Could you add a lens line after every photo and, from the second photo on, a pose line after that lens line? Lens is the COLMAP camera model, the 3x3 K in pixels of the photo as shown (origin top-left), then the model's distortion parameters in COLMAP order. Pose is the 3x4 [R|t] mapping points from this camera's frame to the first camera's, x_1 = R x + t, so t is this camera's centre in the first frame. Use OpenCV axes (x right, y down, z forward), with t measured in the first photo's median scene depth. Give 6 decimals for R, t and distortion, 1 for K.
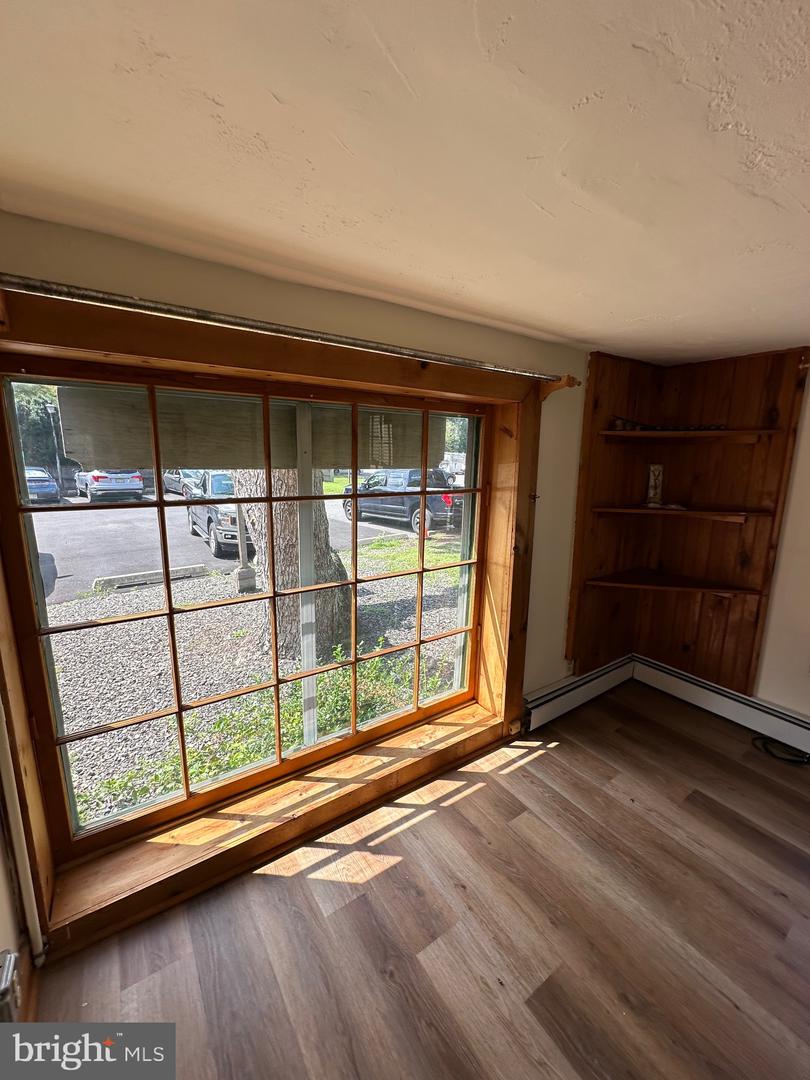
lens RADIAL K [[432.8, 0, 405.0], [0, 432.8, 540.6], [0, 0, 1]] dist [-0.003820, 0.000579]
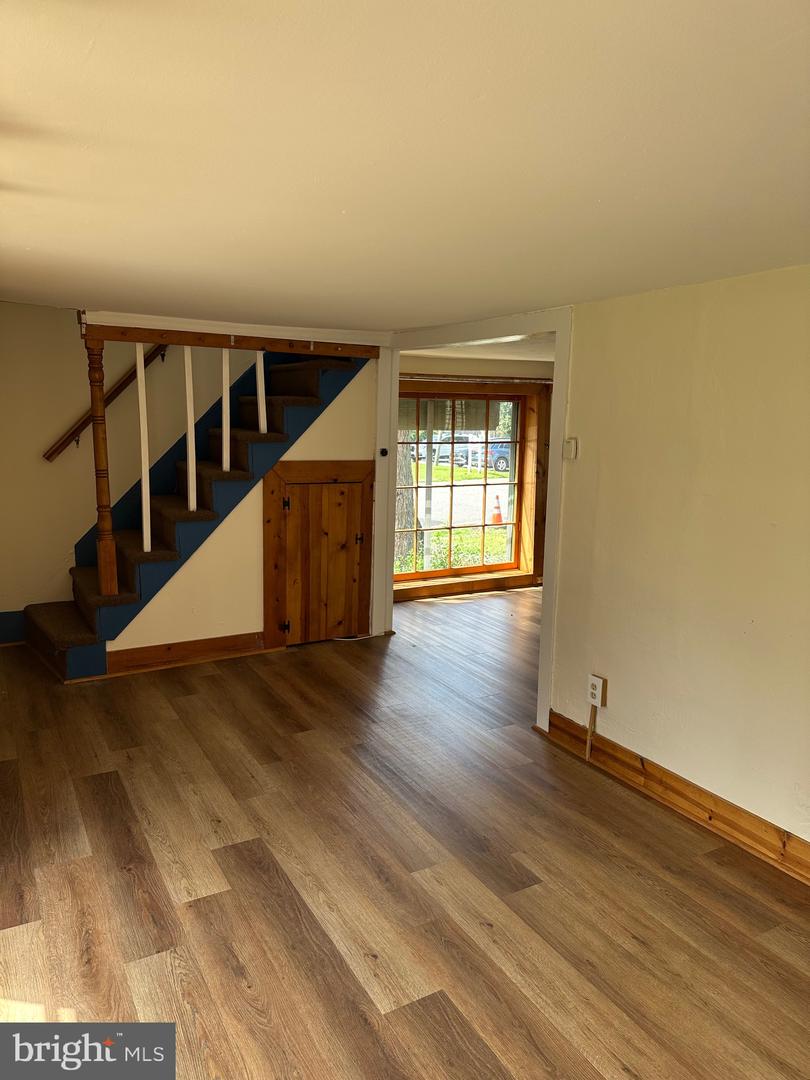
lens RADIAL K [[755.6, 0, 412.1], [0, 755.6, 543.7], [0, 0, 1]] dist [0.068073, -0.086631]
pose [[0.996702, 0.004543, -0.081022, -0.011365], [-0.007793, 0.999176, -0.039844, 0.434118], [0.080775, 0.040344, 0.995916, -2.146406]]
